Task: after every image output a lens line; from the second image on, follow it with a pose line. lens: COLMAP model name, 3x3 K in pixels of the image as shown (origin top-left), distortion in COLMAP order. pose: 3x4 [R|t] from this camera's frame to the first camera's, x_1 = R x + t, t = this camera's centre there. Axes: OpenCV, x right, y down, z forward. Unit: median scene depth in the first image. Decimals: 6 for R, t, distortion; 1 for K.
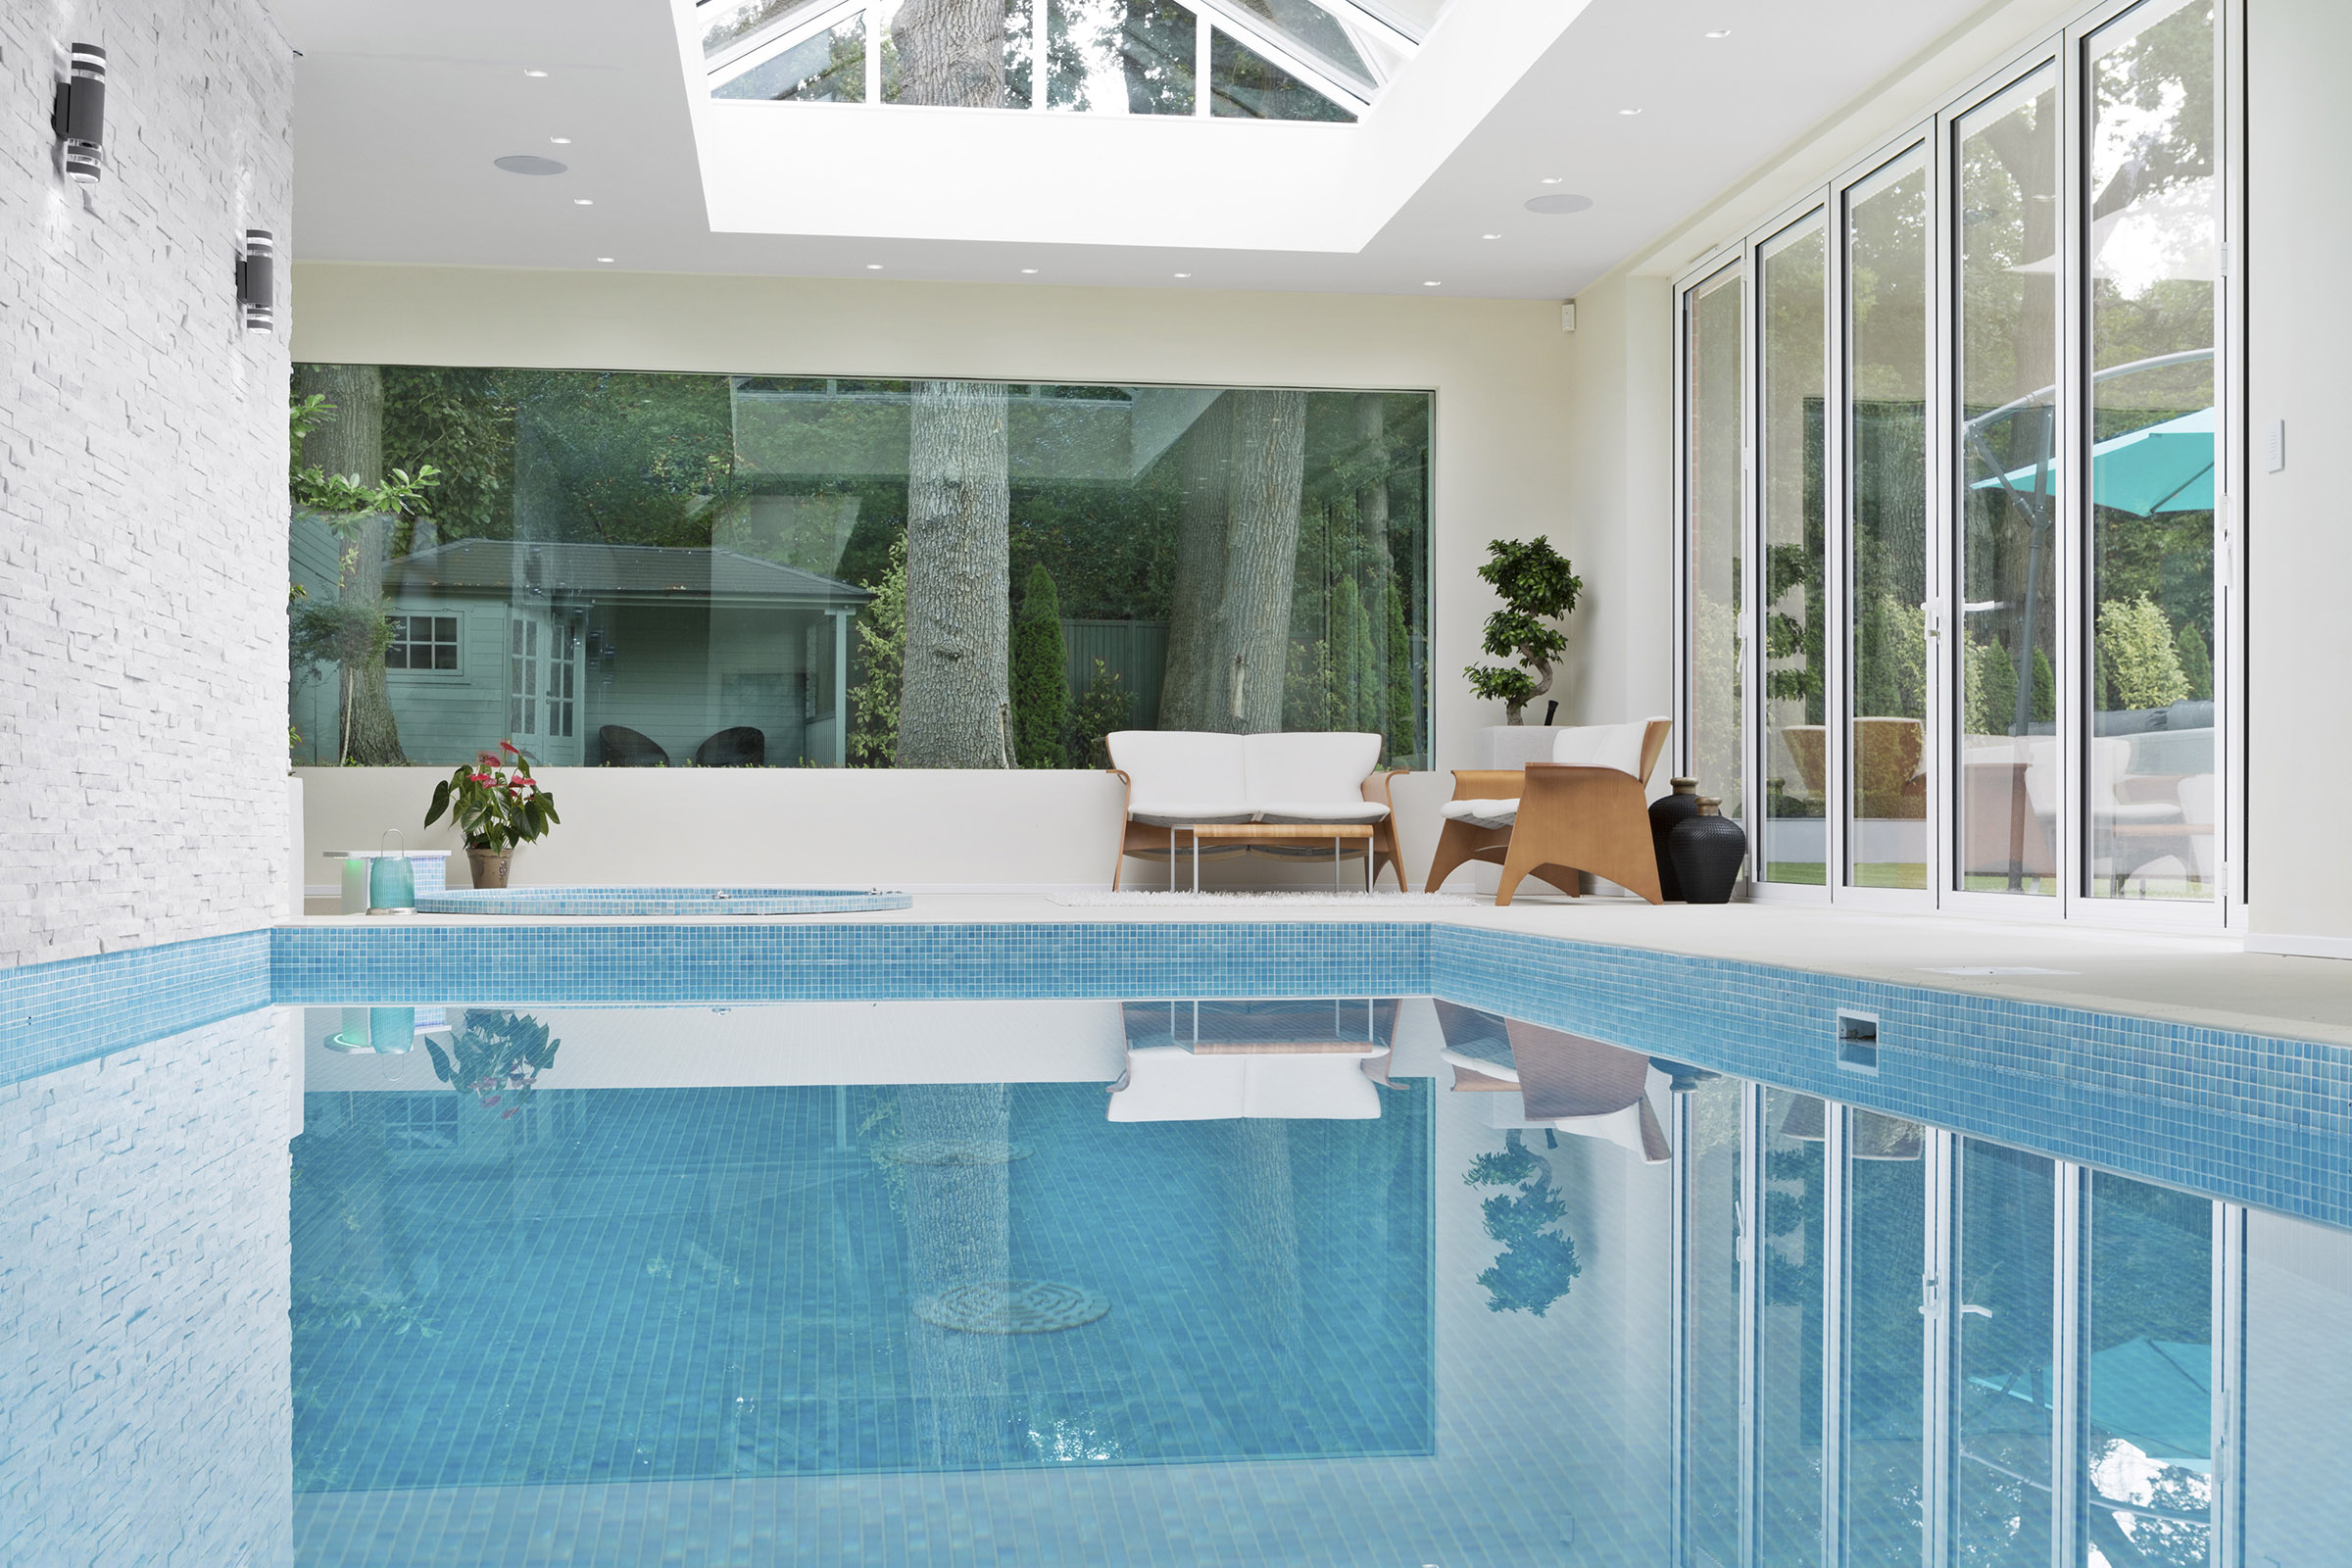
lens RADIAL K [[2681.6, 0, 1175.8], [0, 2681.6, 792.7], [0, 0, 1]] dist [-0.027817, 0.000000]
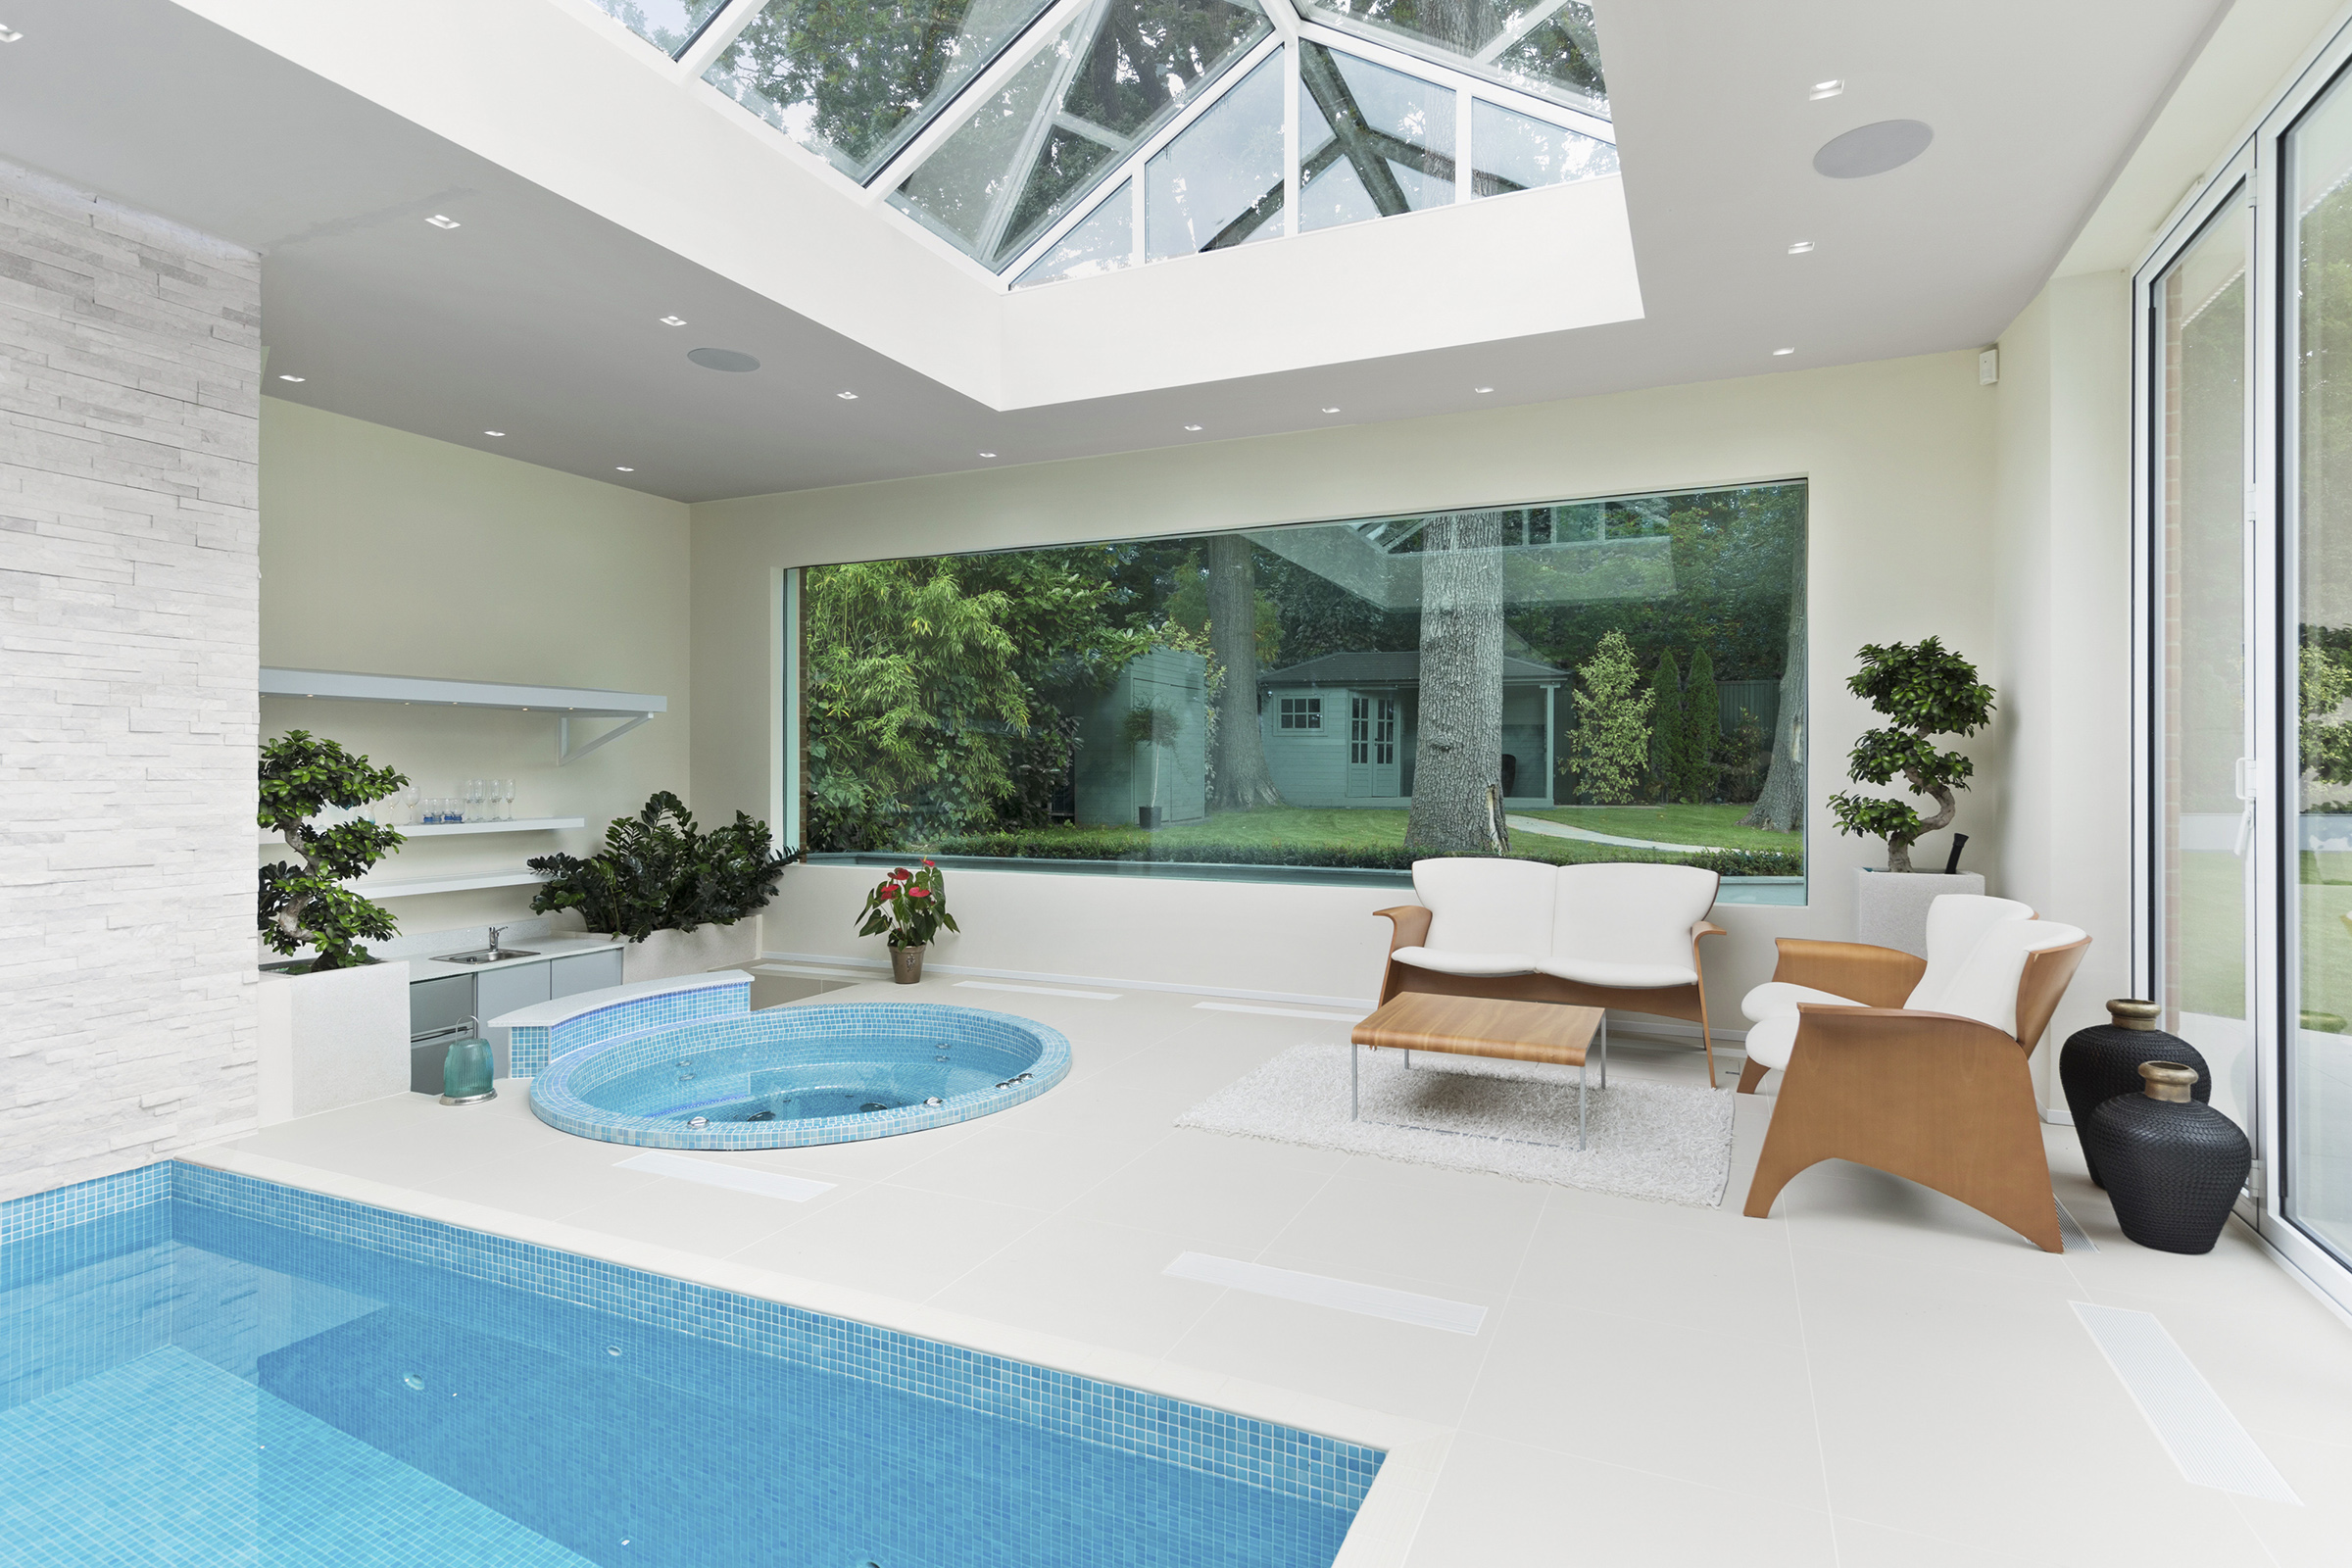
lens RADIAL K [[1184.0, 0, 1173.6], [0, 1184.0, 762.8], [0, 0, 1]] dist [0.003898, 0.000685]
pose [[0.844719, -0.004520, -0.535191, 0.133688], [0.011287, 0.999892, 0.009371, -0.063360], [0.535091, -0.013956, 0.844679, 0.572243]]
